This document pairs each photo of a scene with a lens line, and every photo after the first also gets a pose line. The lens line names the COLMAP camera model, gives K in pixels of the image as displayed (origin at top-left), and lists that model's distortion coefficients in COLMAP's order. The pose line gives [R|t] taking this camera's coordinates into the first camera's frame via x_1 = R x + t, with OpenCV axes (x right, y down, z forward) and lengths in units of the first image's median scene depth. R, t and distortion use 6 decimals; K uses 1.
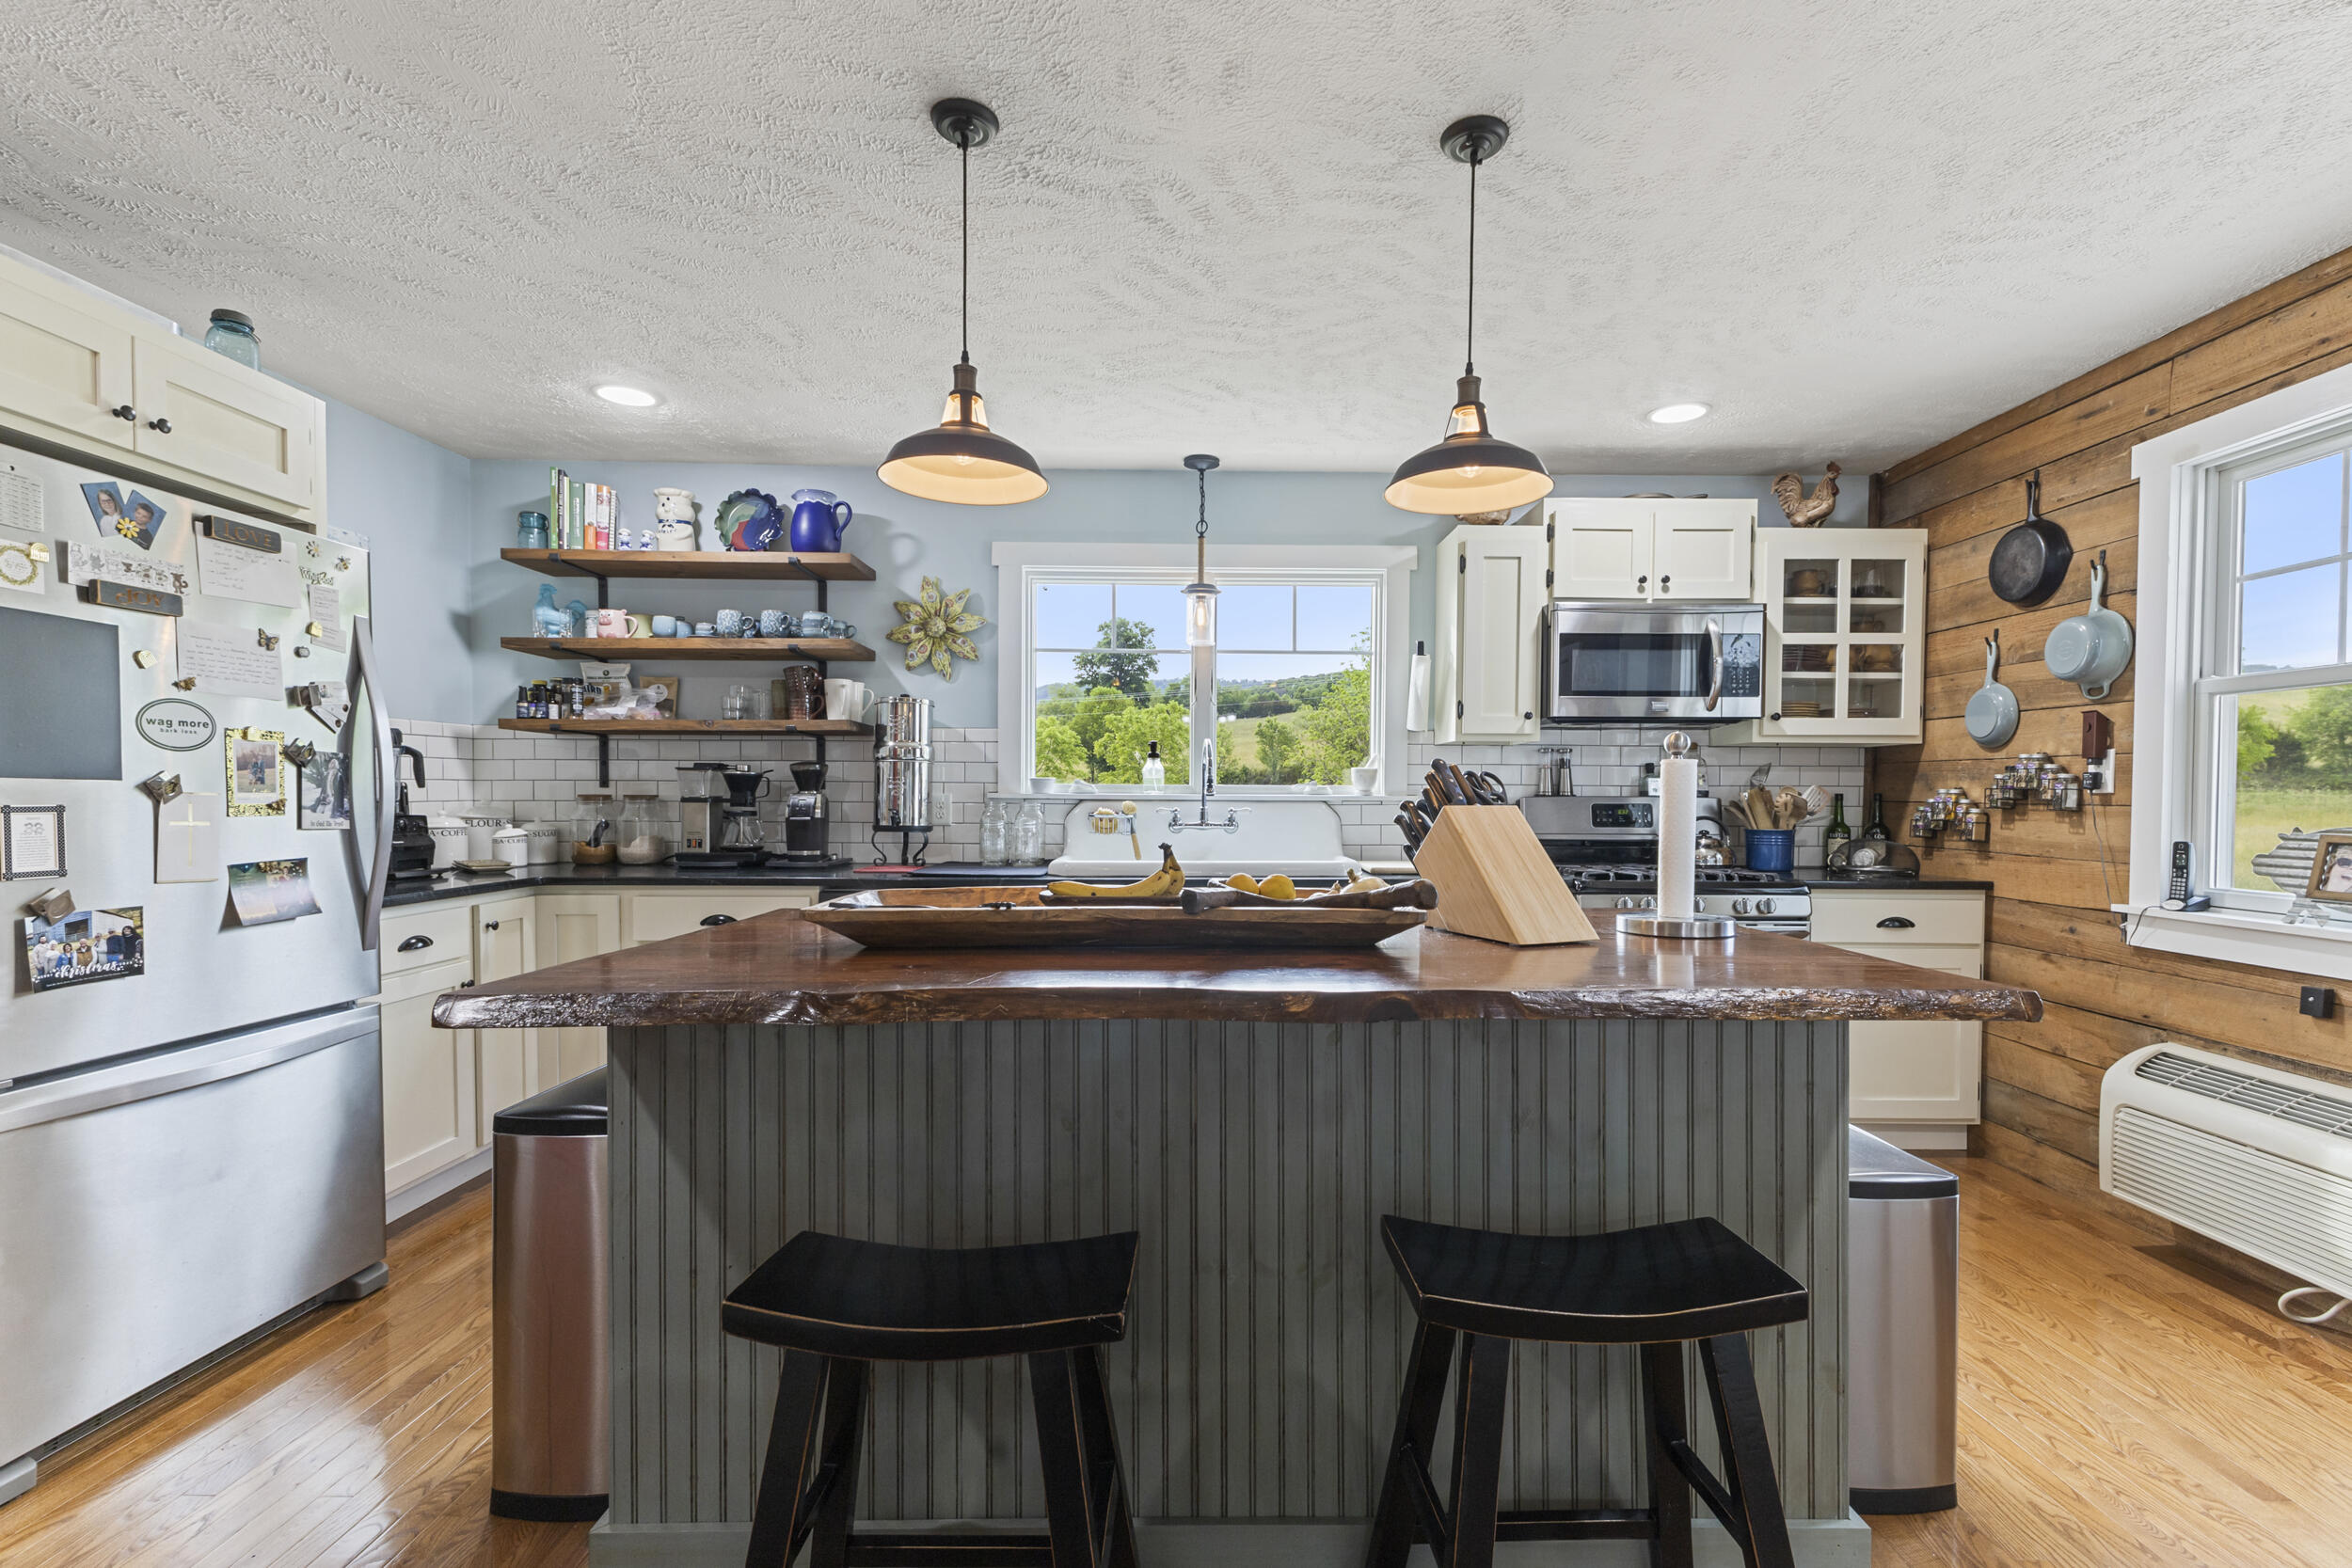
lens RADIAL K [[1026.1, 0, 1199.6], [0, 1026.1, 816.6], [0, 0, 1]] dist [0.008946, -0.000257]
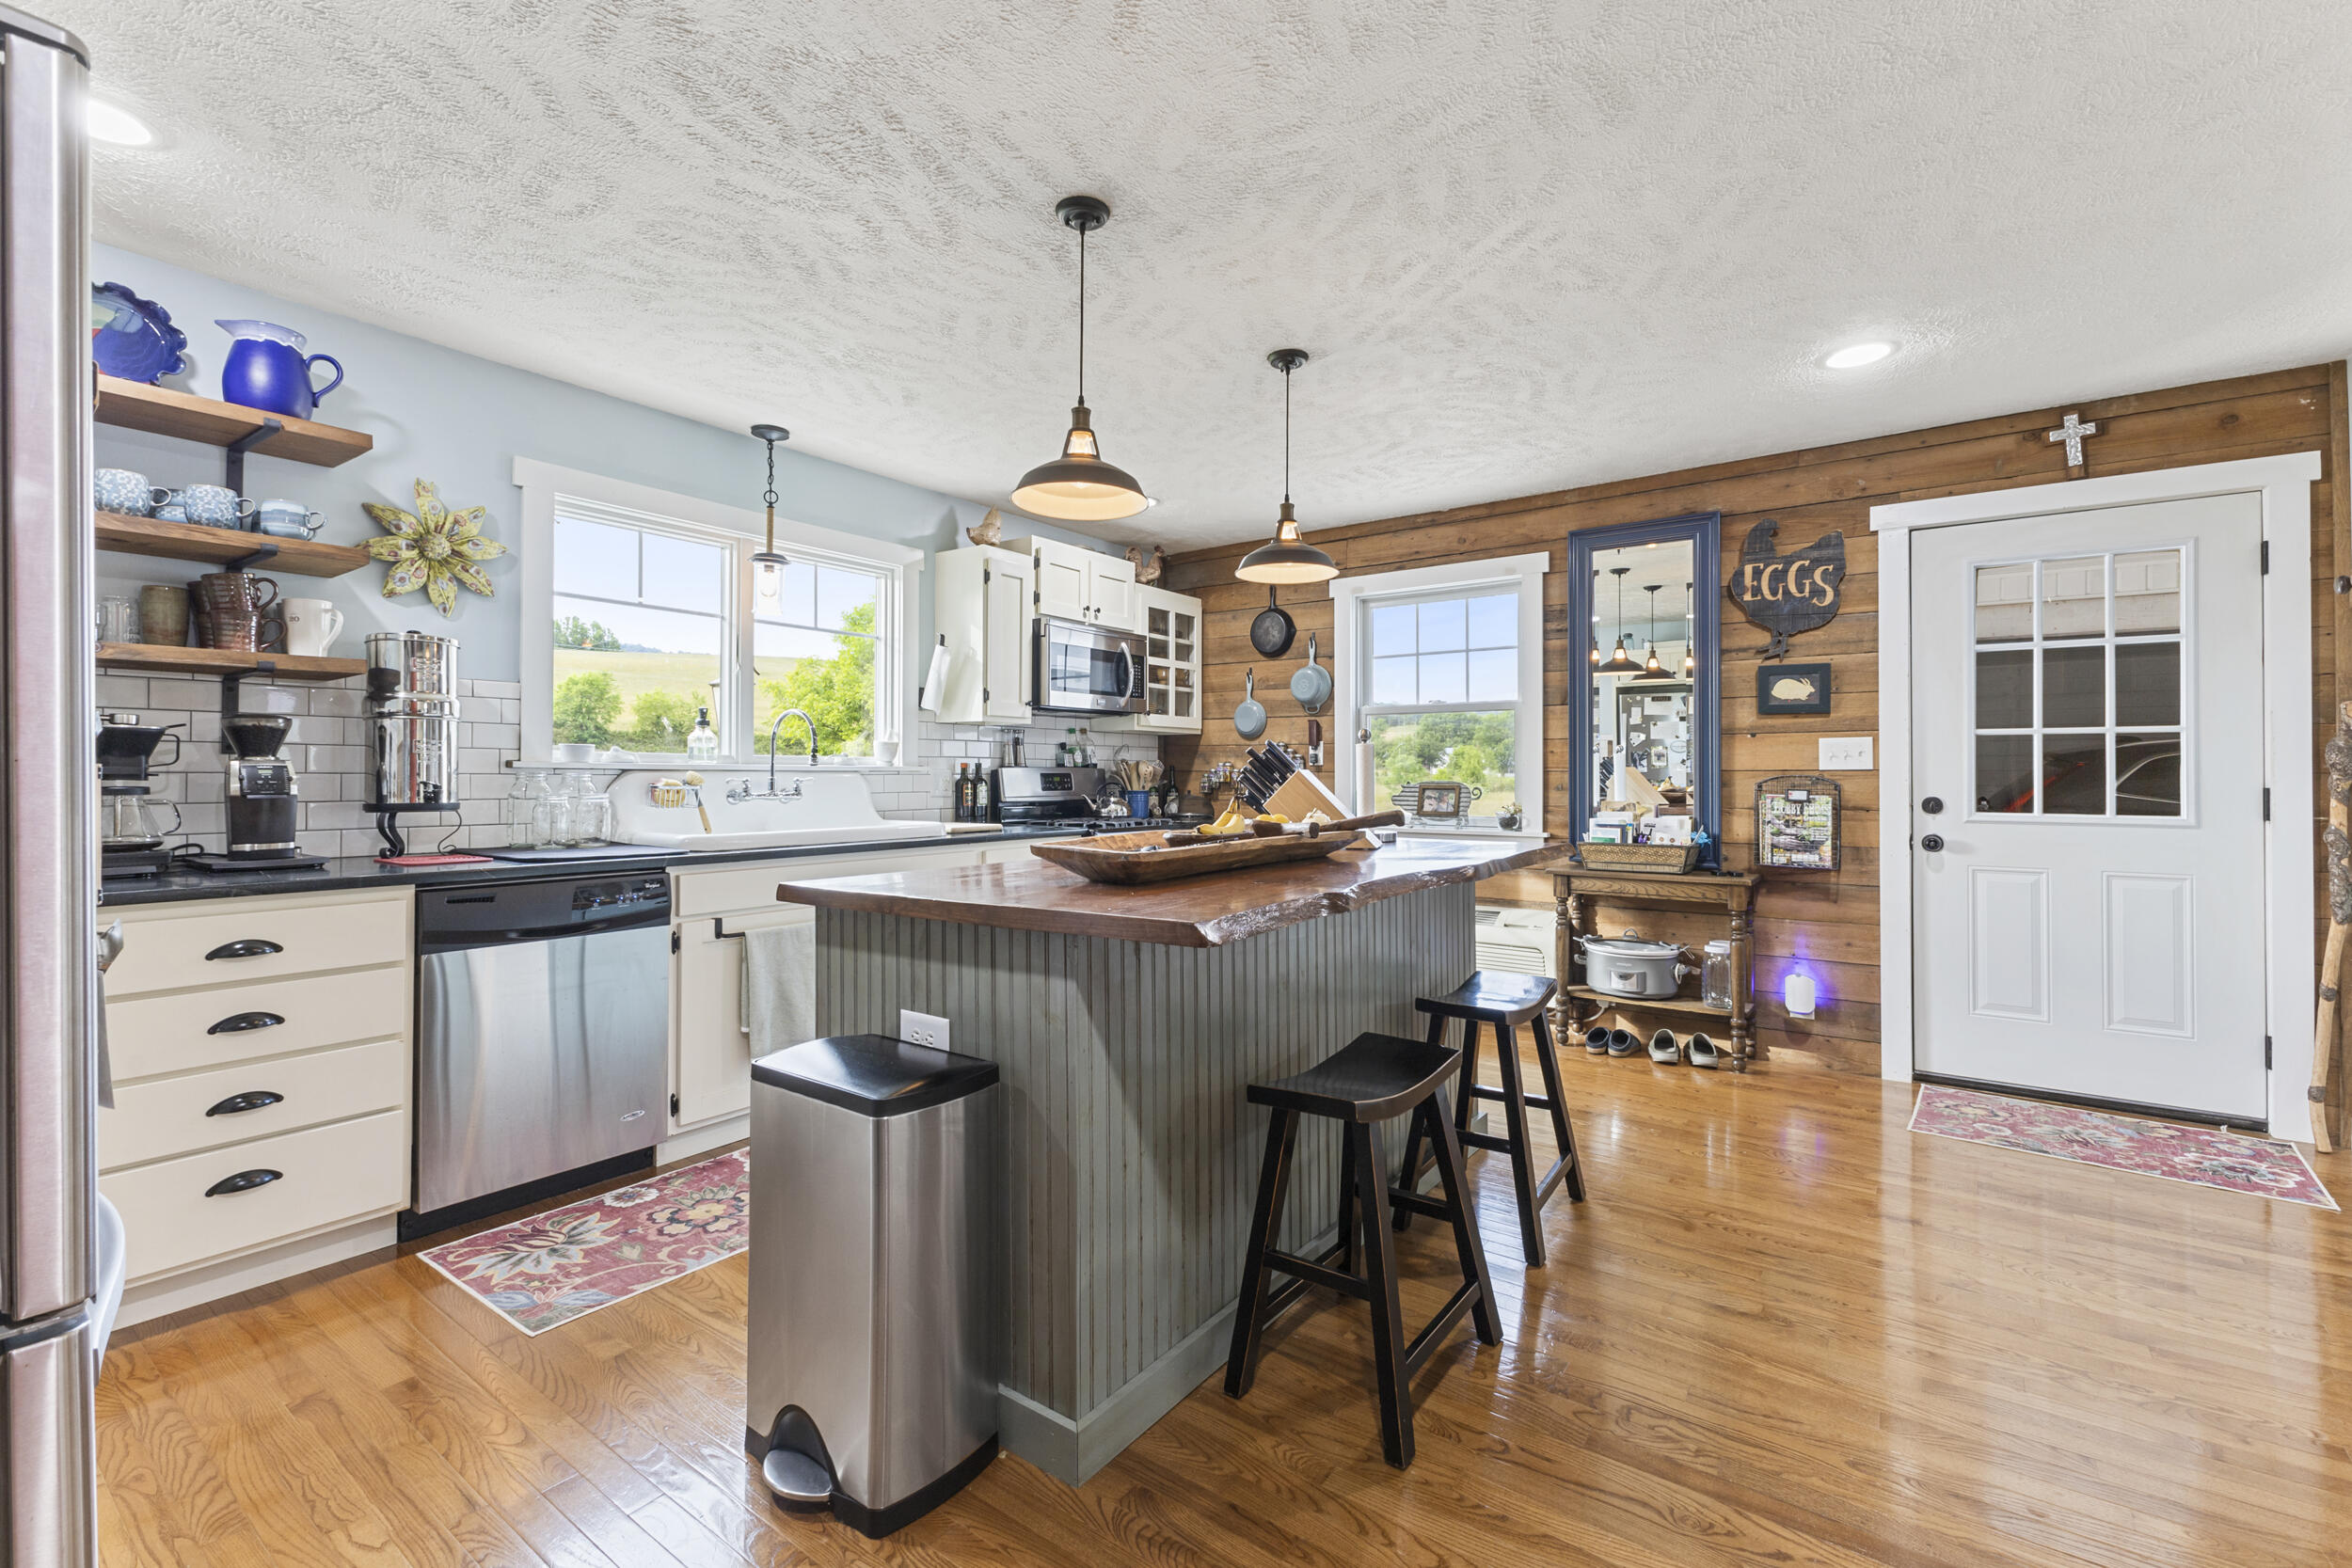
lens RADIAL K [[1026.1, 0, 1164.9], [0, 1026.1, 770.6], [0, 0, 1]] dist [0.008946, -0.000257]
pose [[0.601144, -0.000046, 0.799140, -0.595480], [0.018266, 0.999740, -0.013683, 0.005556], [-0.798932, 0.022822, 0.600989, 0.102220]]
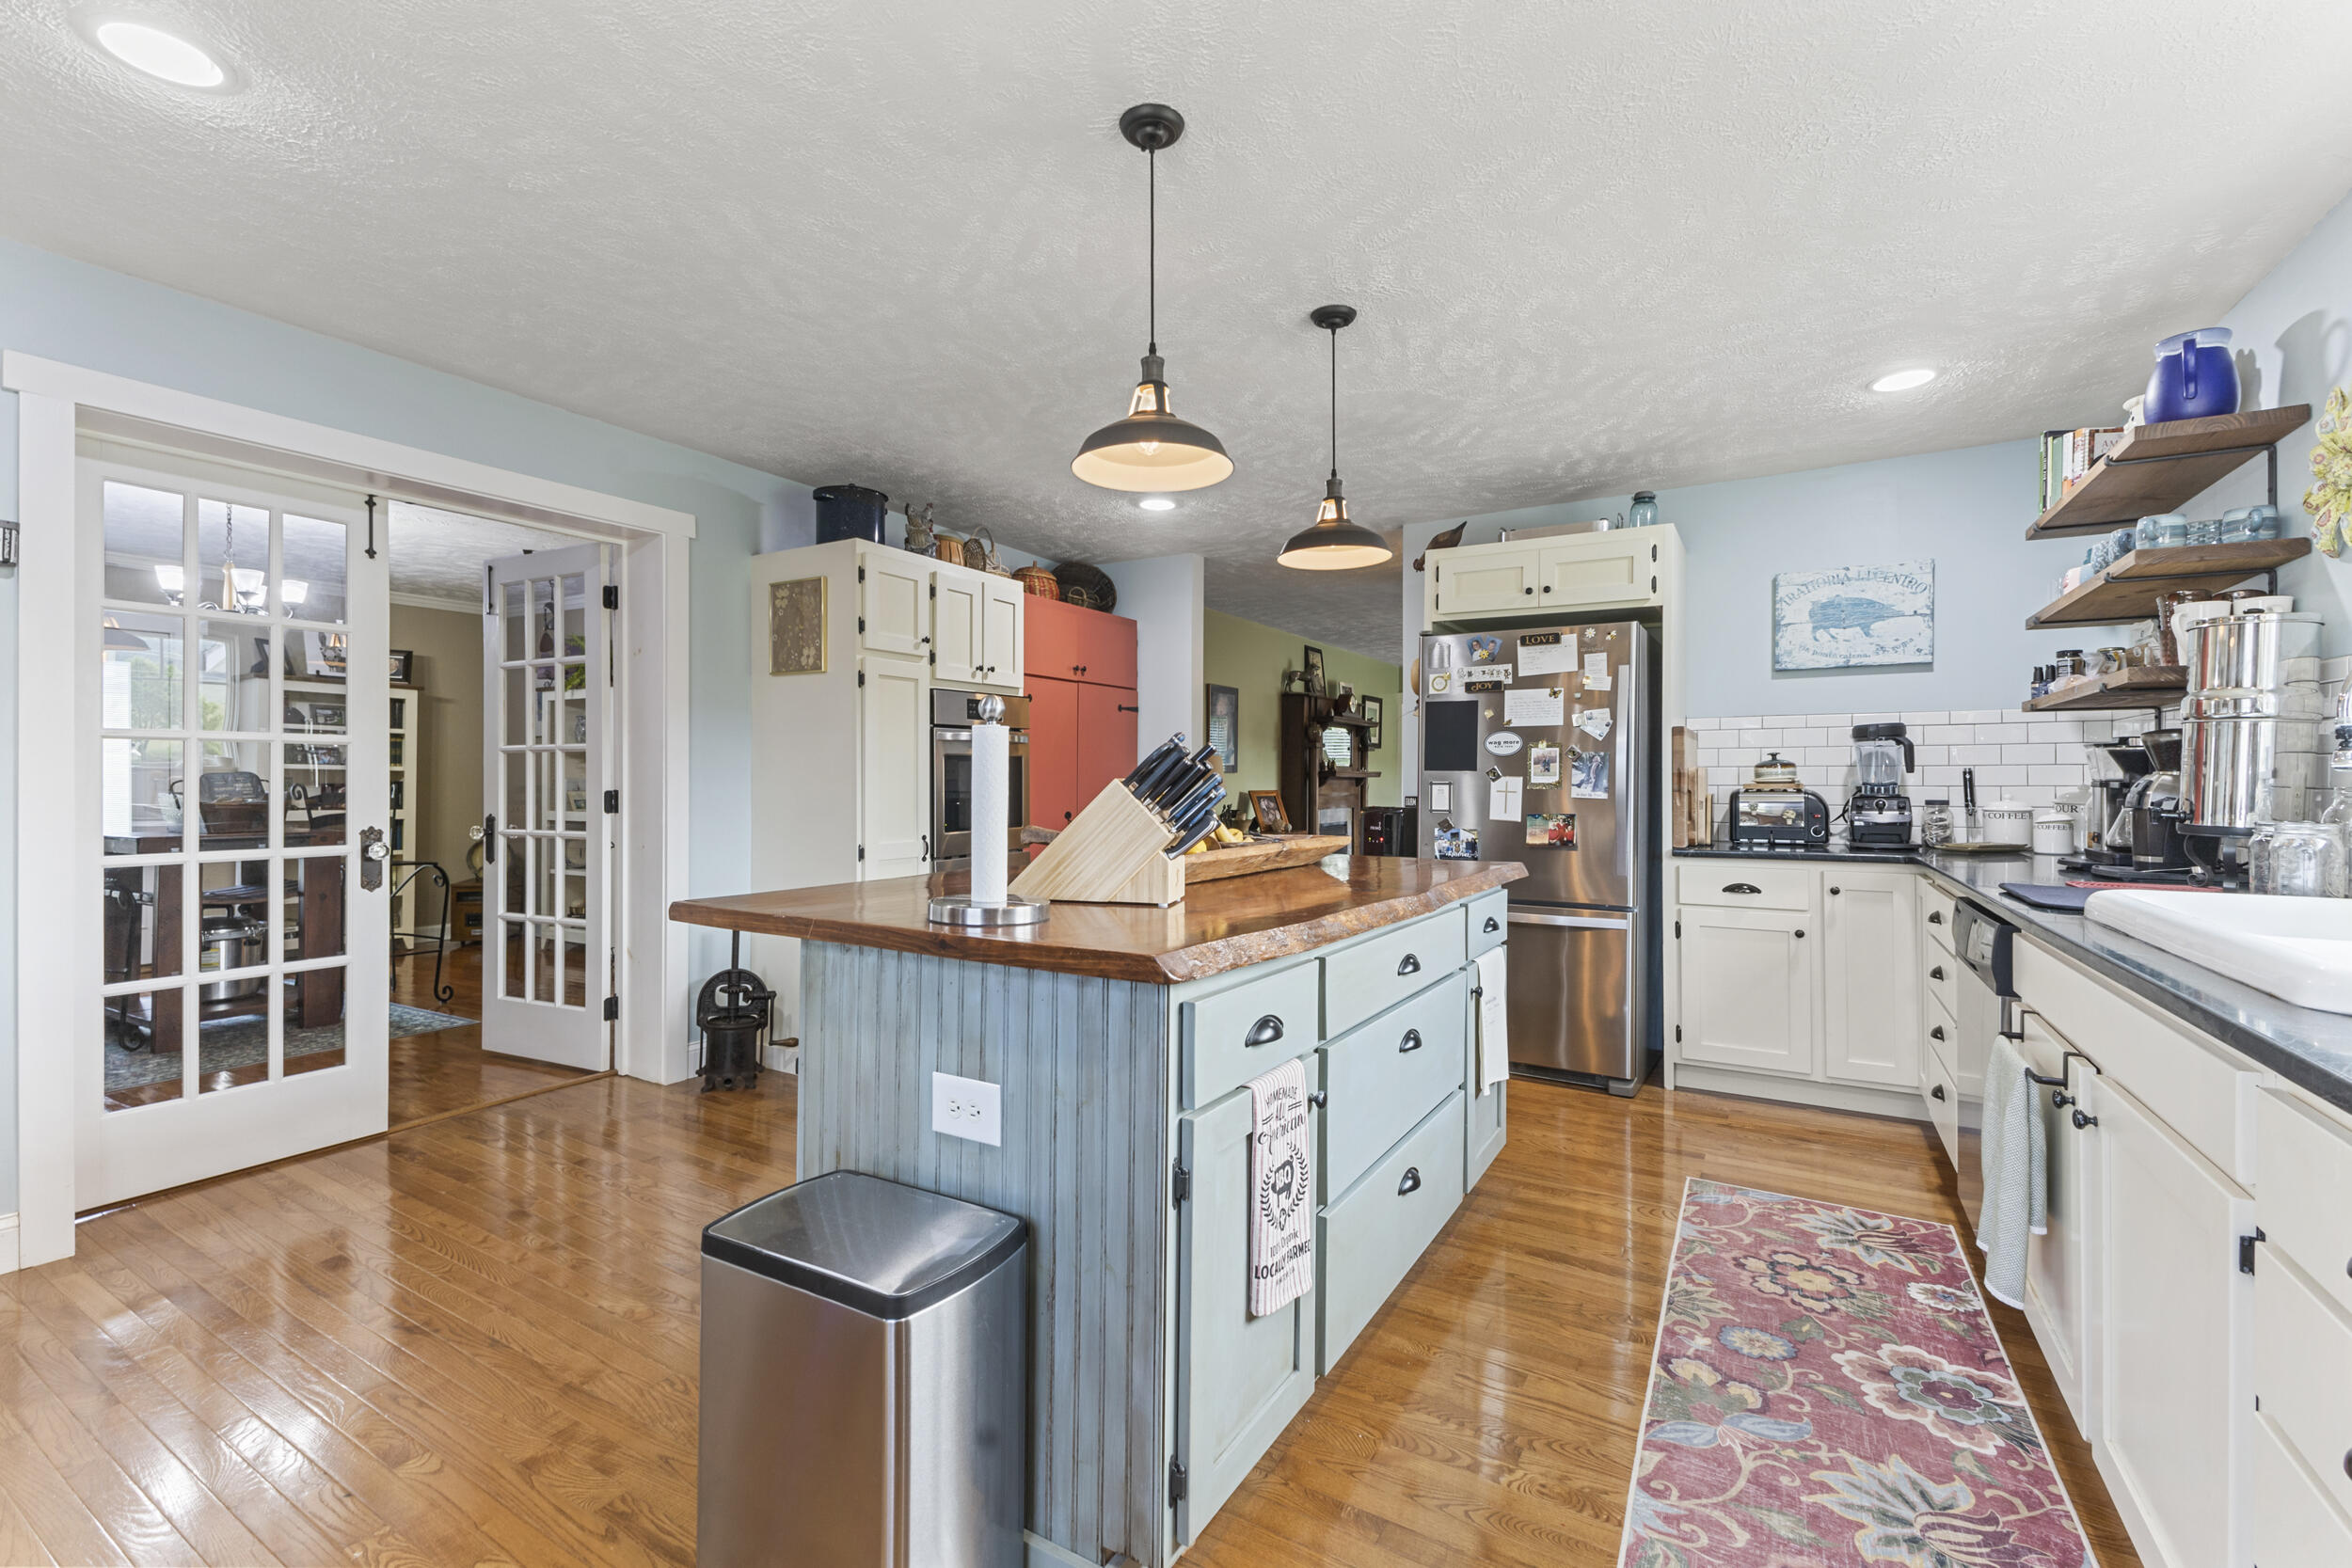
lens RADIAL K [[1026.1, 0, 1183.3], [0, 1026.1, 782.3], [0, 0, 1]] dist [0.008946, -0.000257]
pose [[-0.512812, -0.005279, -0.858485, 0.582166], [-0.023701, 0.999687, 0.008010, -0.007194], [0.858174, 0.024454, -0.512777, 0.812755]]
